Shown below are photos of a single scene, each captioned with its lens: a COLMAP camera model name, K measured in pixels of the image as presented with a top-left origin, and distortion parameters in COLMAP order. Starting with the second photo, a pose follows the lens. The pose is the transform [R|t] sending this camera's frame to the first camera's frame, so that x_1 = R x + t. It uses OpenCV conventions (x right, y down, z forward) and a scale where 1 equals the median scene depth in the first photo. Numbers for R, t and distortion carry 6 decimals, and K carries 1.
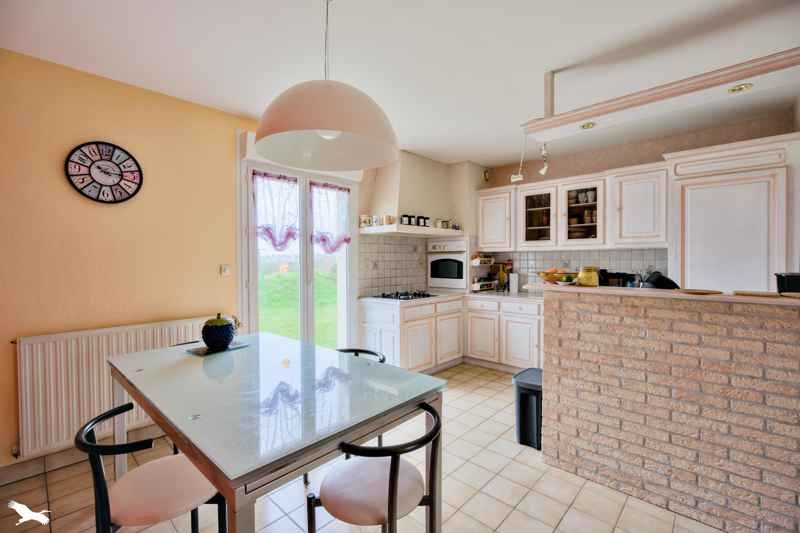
lens RADIAL K [[359.4, 0, 400.0], [0, 359.4, 266.5], [0, 0, 1]] dist [-0.000748, -0.000171]
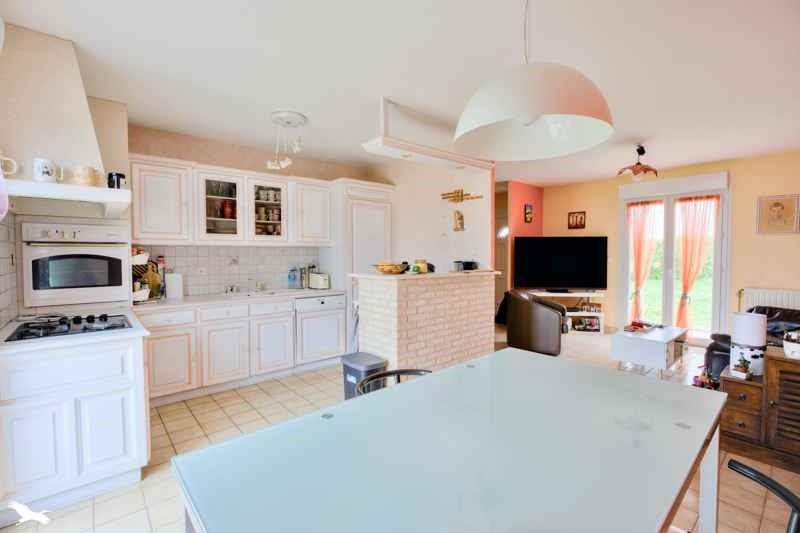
lens RADIAL K [[359.4, 0, 400.0], [0, 359.4, 266.5], [0, 0, 1]] dist [-0.000748, -0.000171]
pose [[0.108207, -0.030809, 0.993651, -0.456726], [0.022583, 0.999338, 0.028526, -0.007661], [-0.993872, 0.019353, 0.108831, 0.485050]]
